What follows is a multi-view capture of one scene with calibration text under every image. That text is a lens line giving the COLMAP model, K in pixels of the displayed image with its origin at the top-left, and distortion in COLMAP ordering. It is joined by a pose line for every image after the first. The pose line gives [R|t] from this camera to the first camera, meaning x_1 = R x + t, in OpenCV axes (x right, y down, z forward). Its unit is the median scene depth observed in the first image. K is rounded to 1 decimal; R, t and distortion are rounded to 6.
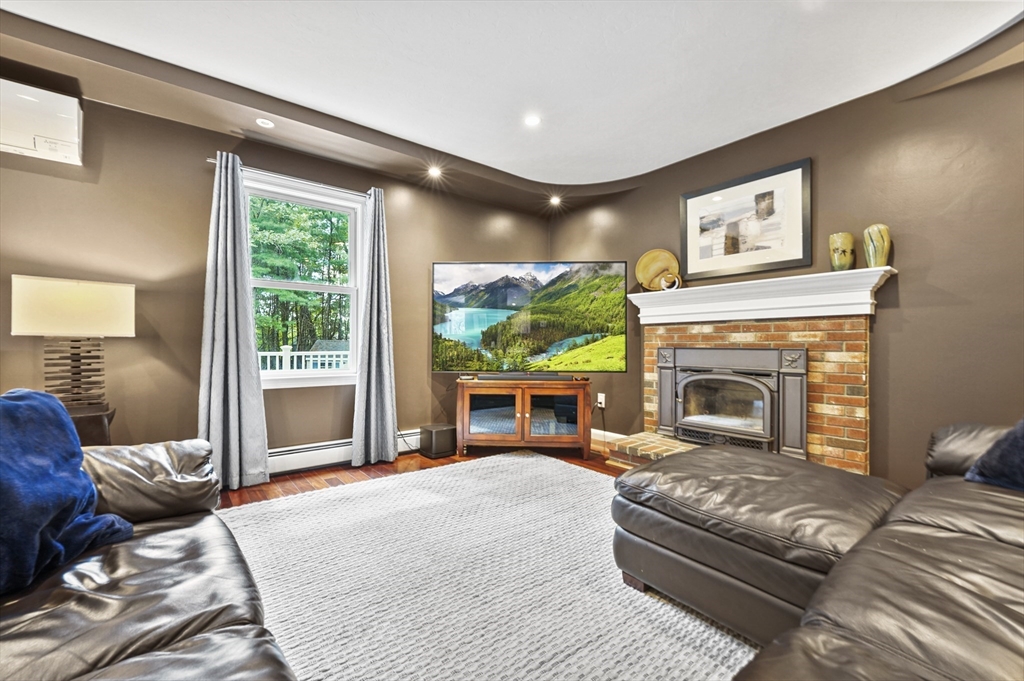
lens RADIAL K [[409.4, 0, 512.0], [0, 409.4, 340.5], [0, 0, 1]] dist [-0.004406, -0.000295]
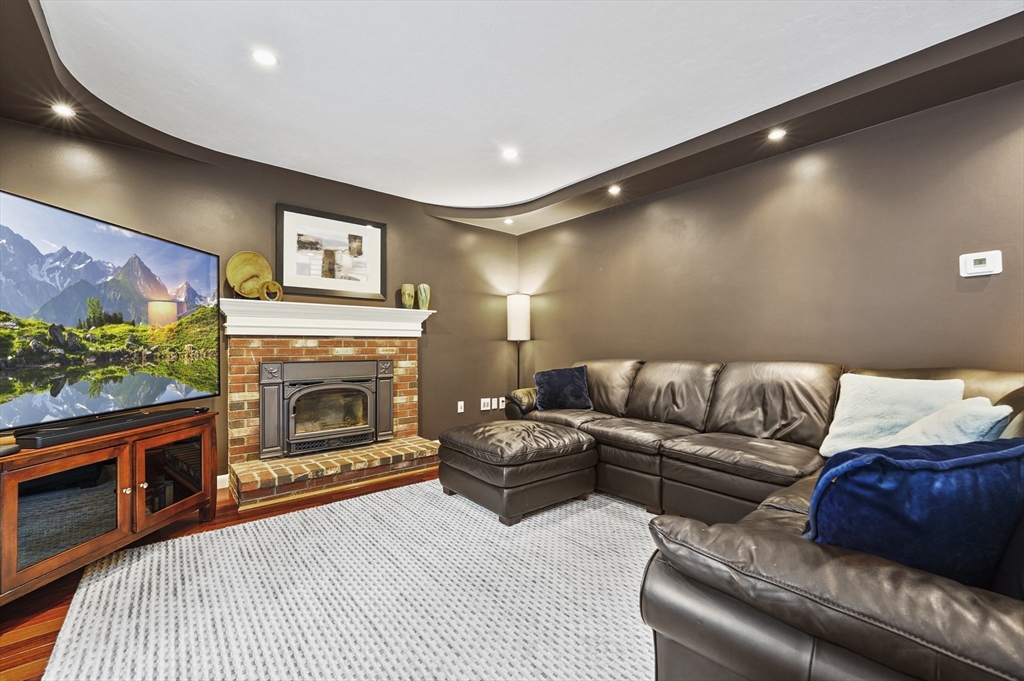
lens RADIAL K [[409.4, 0, 512.0], [0, 409.4, 340.5], [0, 0, 1]] dist [-0.004406, -0.000295]
pose [[-0.017641, 0.014013, 0.999746, -0.620746], [-0.003835, 0.999893, -0.014083, -0.023540], [-0.999837, -0.004083, -0.017585, 0.524772]]
